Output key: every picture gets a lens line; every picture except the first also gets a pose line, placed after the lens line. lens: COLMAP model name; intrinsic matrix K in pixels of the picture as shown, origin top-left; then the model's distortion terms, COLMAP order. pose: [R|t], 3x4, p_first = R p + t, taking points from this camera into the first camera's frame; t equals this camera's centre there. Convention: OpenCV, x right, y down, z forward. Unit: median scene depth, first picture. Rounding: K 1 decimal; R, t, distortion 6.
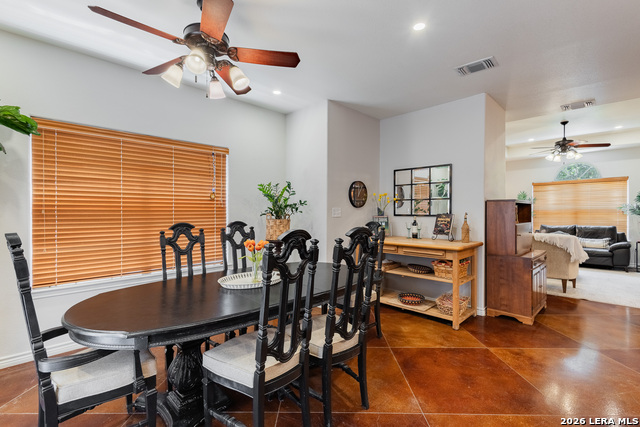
lens RADIAL K [[293.2, 0, 320.0], [0, 293.2, 213.5], [0, 0, 1]] dist [0.015435, -0.005184]
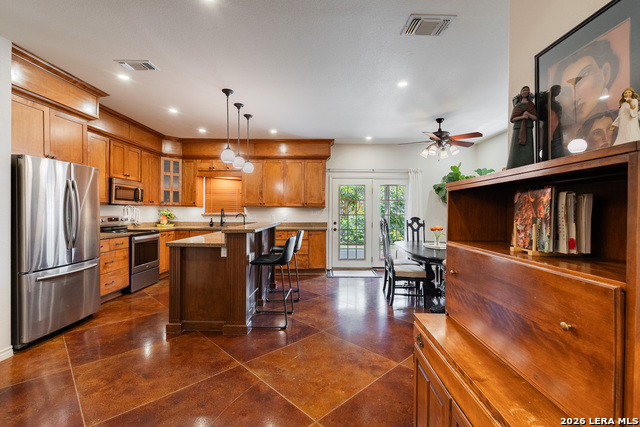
lens RADIAL K [[293.2, 0, 320.0], [0, 293.2, 213.5], [0, 0, 1]] dist [0.015435, -0.005184]
pose [[-0.709947, 0.000876, -0.704255, 0.623899], [-0.011473, 0.999852, 0.012809, -0.004705], [0.704162, 0.017174, -0.709832, 0.665744]]
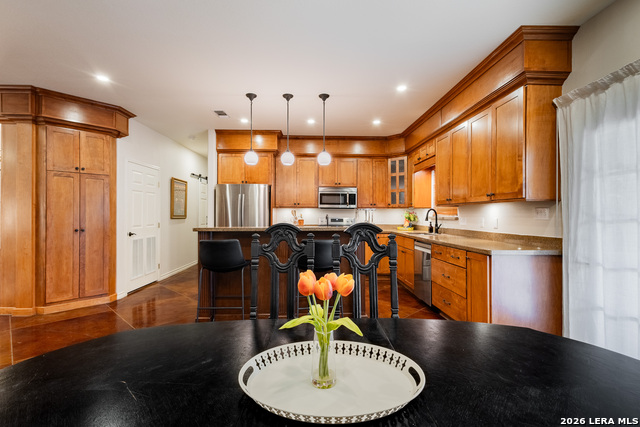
lens RADIAL K [[293.2, 0, 320.0], [0, 293.2, 213.5], [0, 0, 1]] dist [0.015435, -0.005184]
pose [[-0.731294, 0.001496, 0.682060, -0.172993], [0.004177, 0.999989, 0.002285, 0.003127], [-0.682049, 0.004520, -0.731292, 0.464297]]
